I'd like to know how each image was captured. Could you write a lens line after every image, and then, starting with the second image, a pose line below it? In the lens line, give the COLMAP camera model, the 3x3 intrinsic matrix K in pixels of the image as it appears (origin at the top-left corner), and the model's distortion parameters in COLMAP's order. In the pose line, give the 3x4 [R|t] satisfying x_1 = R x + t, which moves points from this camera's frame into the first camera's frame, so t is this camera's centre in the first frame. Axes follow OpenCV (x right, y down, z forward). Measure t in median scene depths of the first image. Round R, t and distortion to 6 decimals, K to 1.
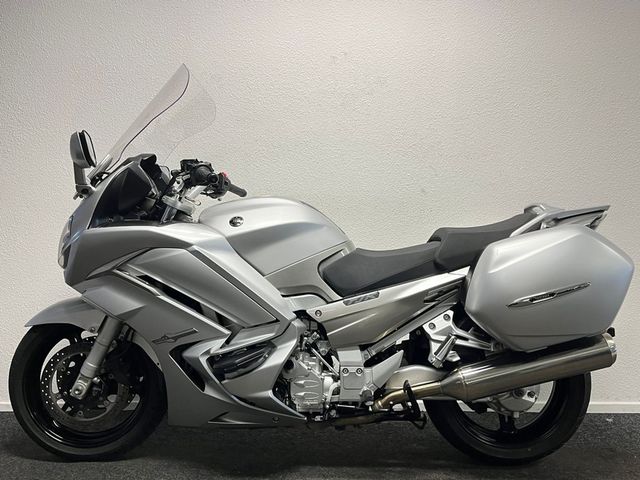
lens RADIAL K [[581.9, 0, 322.2], [0, 581.9, 239.7], [0, 0, 1]] dist [0.034593, 0.002837]
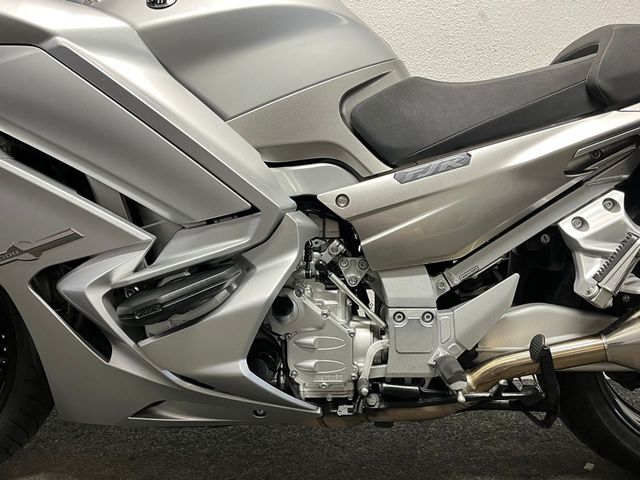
lens RADIAL K [[581.9, 0, 320.2], [0, 581.9, 240.9], [0, 0, 1]] dist [0.034593, 0.002837]
pose [[0.999882, -0.012911, -0.008287, -0.021493], [0.013590, 0.996032, 0.087951, 0.117668], [0.007118, -0.088053, 0.996090, 0.518111]]
